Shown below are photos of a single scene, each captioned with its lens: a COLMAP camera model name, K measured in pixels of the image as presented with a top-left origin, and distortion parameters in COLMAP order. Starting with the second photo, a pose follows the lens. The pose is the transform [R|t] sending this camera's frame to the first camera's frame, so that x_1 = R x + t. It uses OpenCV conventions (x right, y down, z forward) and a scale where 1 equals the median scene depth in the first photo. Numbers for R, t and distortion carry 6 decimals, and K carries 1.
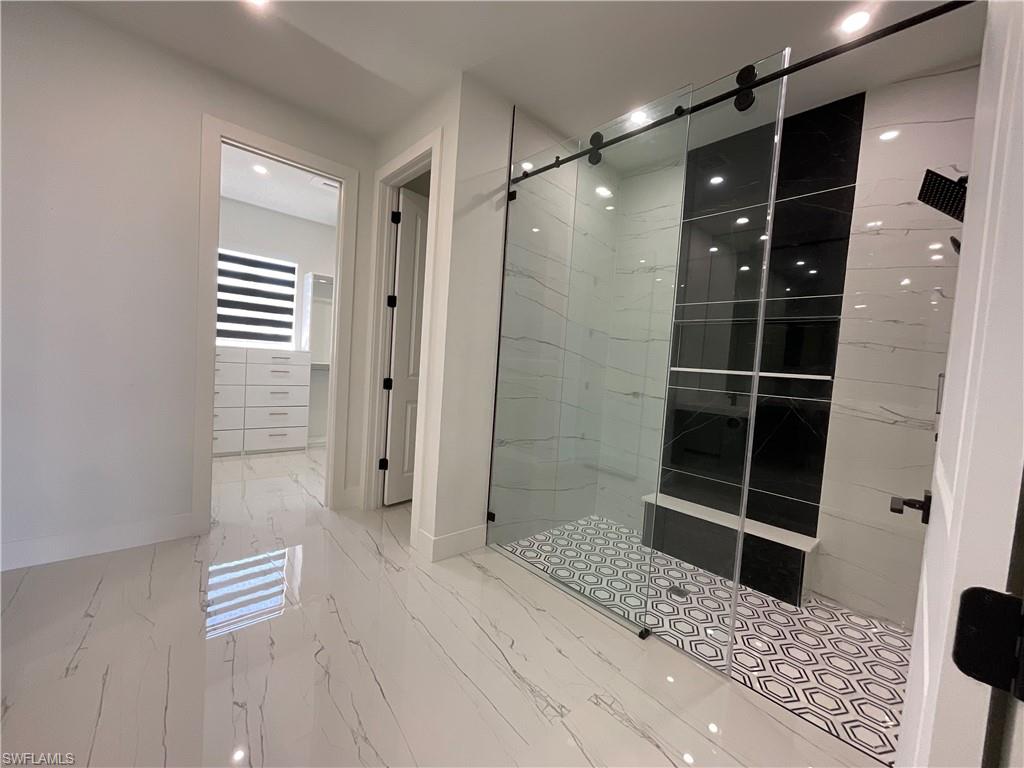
lens RADIAL K [[420.6, 0, 511.9], [0, 420.6, 380.8], [0, 0, 1]] dist [-0.003566, -0.000173]
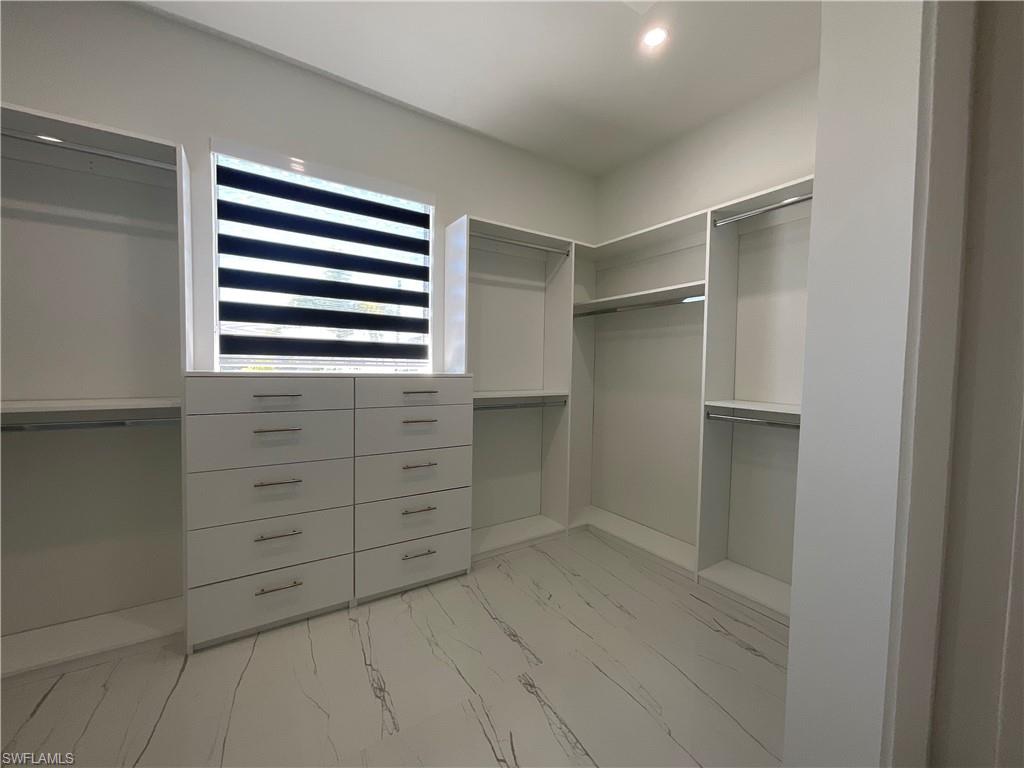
lens RADIAL K [[408.5, 0, 514.7], [0, 408.5, 386.4], [0, 0, 1]] dist [0.002454, -0.004715]
pose [[0.988229, -0.042570, -0.146938, -0.455430], [0.041495, 0.999085, -0.010374, -0.062941], [0.147245, 0.004155, 0.989091, 0.680049]]
